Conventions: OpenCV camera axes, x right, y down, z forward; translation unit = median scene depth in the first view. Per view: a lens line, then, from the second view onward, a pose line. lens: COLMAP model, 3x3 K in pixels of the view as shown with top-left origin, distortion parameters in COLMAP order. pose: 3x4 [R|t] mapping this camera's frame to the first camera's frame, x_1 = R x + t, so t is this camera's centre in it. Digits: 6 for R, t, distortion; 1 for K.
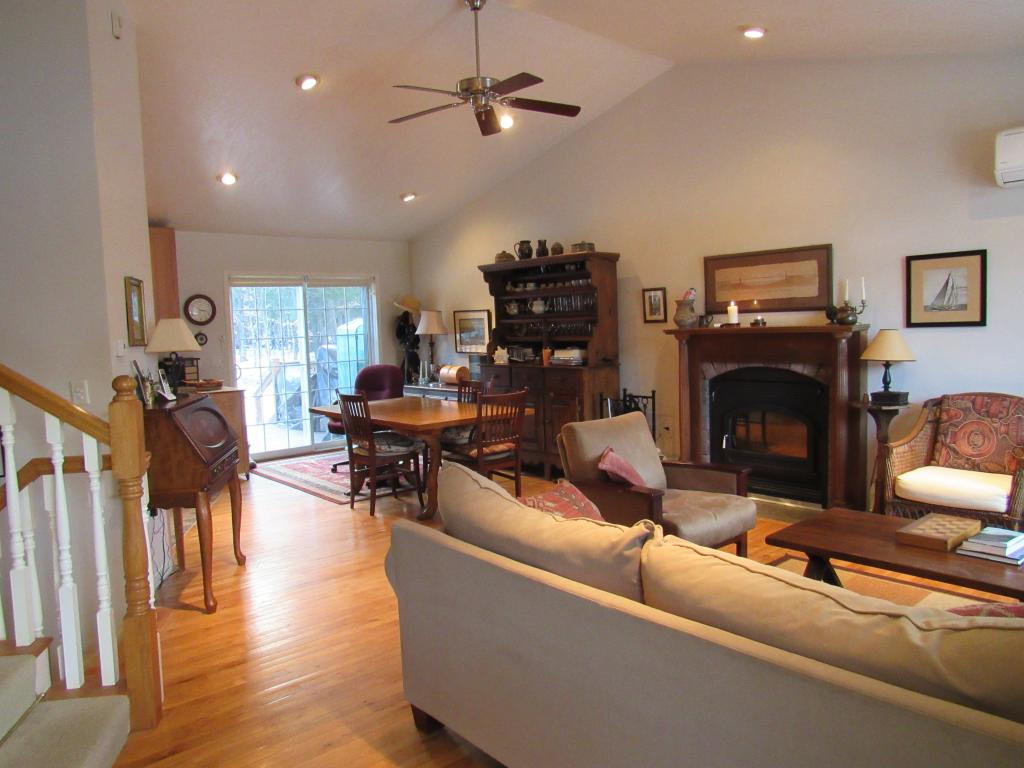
lens RADIAL K [[731.2, 0, 511.6], [0, 731.2, 379.8], [0, 0, 1]] dist [-0.021013, 0.000144]
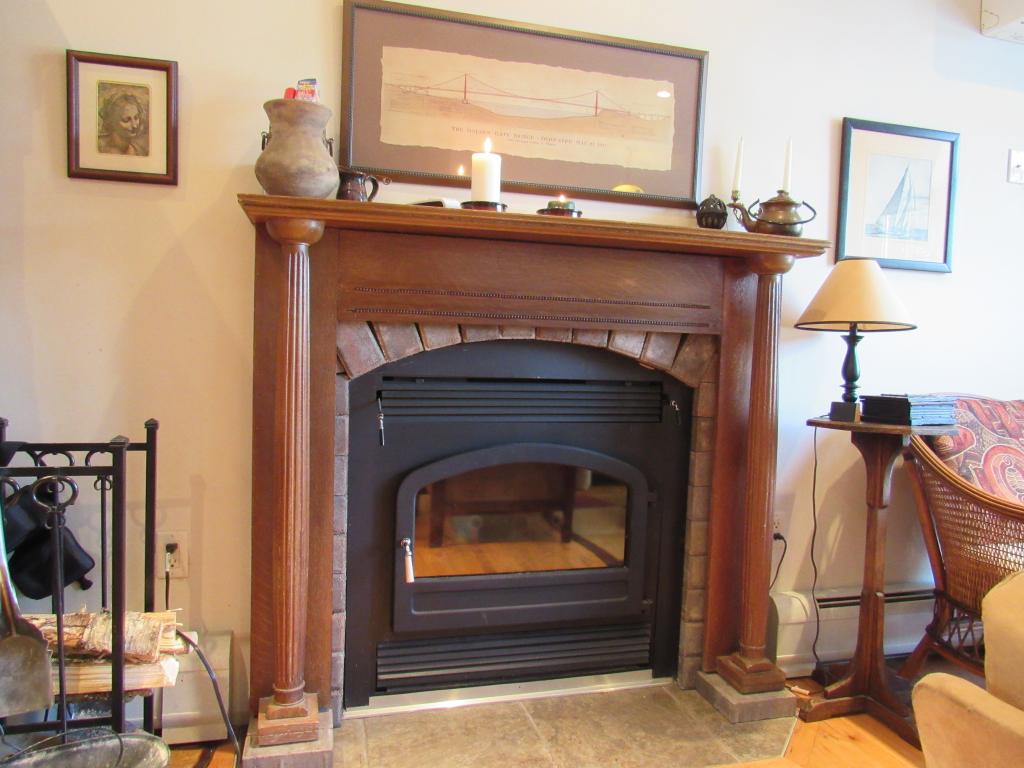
lens RADIAL K [[731.2, 0, 508.9], [0, 731.2, 373.1], [0, 0, 1]] dist [-0.021013, 0.000144]
pose [[0.426283, 0.004348, 0.904579, 0.006407], [0.018381, 0.999740, -0.013468, 0.003323], [-0.904403, 0.022368, 0.426093, 0.833386]]
